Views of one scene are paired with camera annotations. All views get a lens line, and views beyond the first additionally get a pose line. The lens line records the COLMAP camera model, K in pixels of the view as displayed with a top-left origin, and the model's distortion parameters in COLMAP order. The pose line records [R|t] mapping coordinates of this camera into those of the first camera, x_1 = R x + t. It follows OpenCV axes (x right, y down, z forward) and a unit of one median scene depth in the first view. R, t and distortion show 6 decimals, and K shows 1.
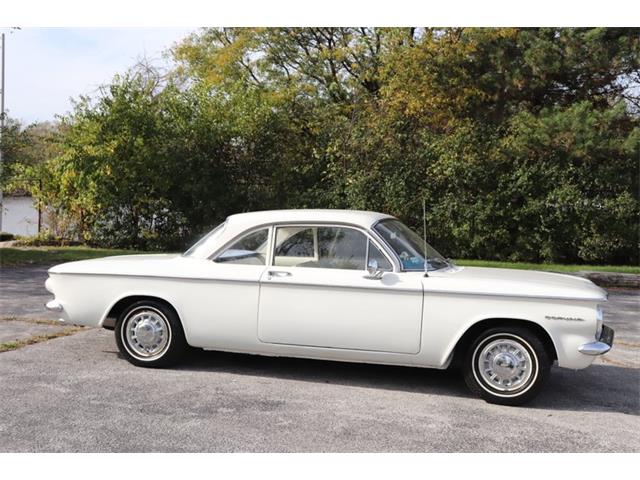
lens RADIAL K [[785.5, 0, 320.7], [0, 785.5, 238.9], [0, 0, 1]] dist [0.011811, 0.049724]
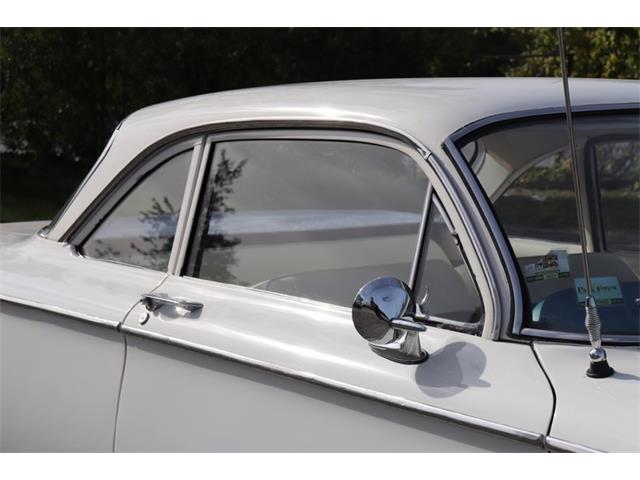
lens RADIAL K [[1409.9, 0, 320.7], [0, 1409.9, 239.7], [0, 0, 1]] dist [0.304189, 0.106177]
pose [[0.803070, 0.041046, -0.594470, 0.295827], [-0.011963, 0.998534, 0.052785, -0.007332], [0.595765, -0.035279, 0.802384, 0.634047]]
